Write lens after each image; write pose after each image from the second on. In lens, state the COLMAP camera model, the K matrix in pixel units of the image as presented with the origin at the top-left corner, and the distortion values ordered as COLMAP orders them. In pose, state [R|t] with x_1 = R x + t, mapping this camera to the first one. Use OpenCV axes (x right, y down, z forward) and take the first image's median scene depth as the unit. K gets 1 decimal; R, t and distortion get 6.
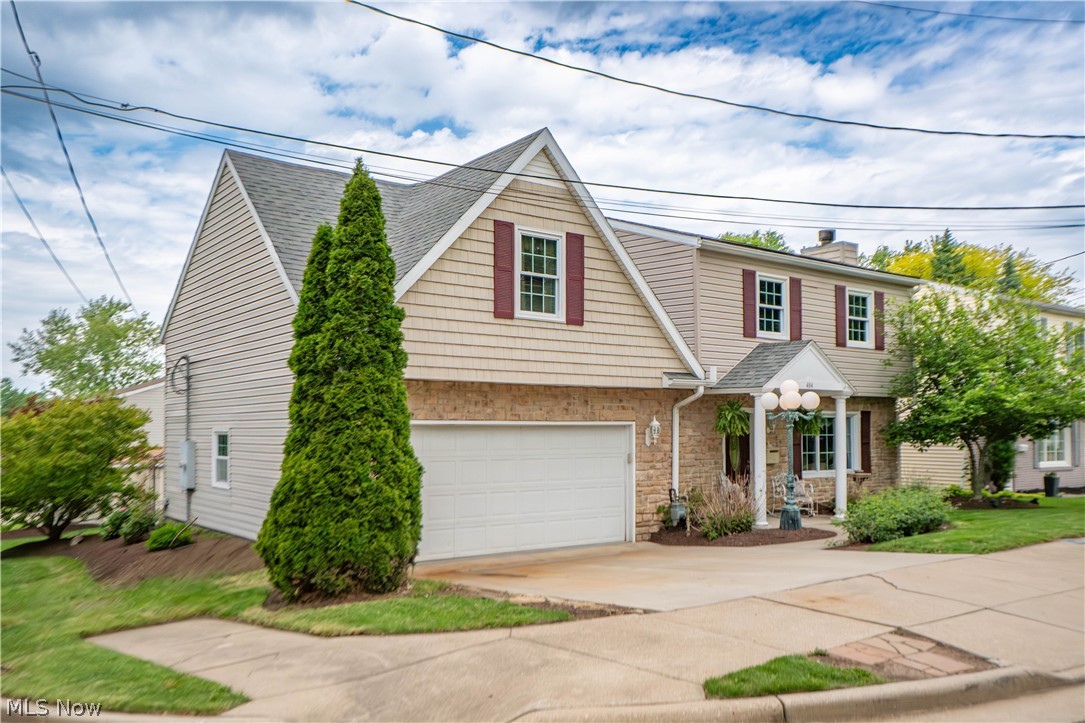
lens RADIAL K [[868.3, 0, 543.5], [0, 868.3, 391.3], [0, 0, 1]] dist [0.079830, 0.002049]
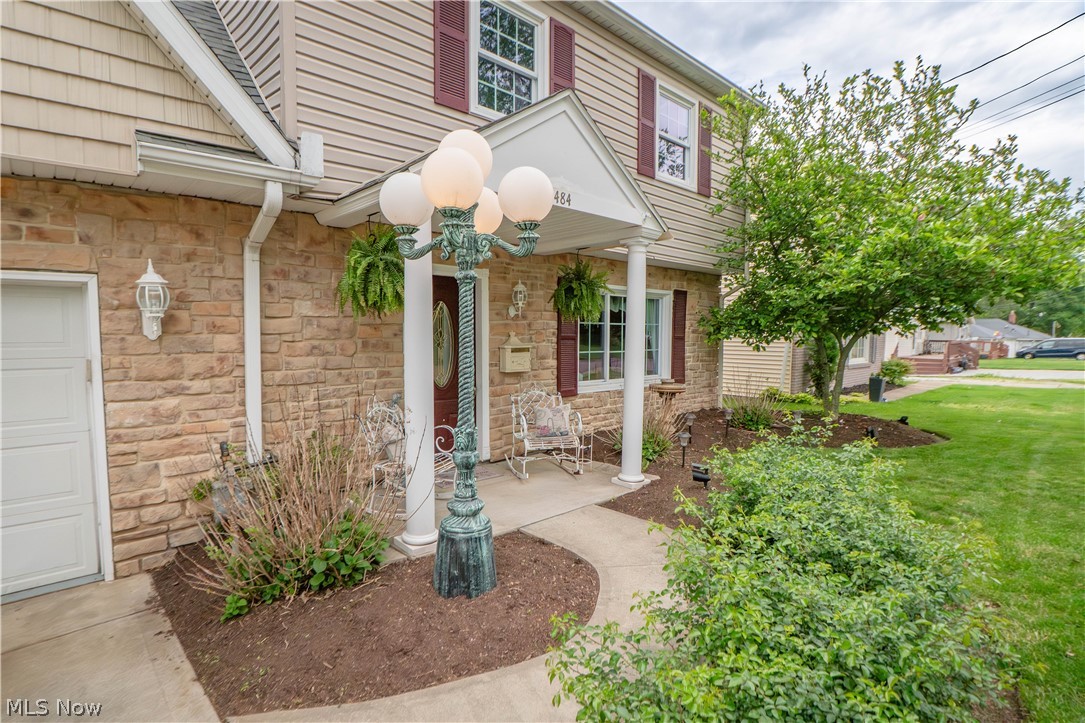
lens RADIAL K [[520.2, 0, 558.8], [0, 520.2, 364.1], [0, 0, 1]] dist [-0.030865, 0.001379]
pose [[0.992601, 0.000406, 0.121420, 0.241511], [-0.013053, 0.994556, 0.103382, 0.041858], [-0.120717, -0.104202, 0.987203, 0.654324]]
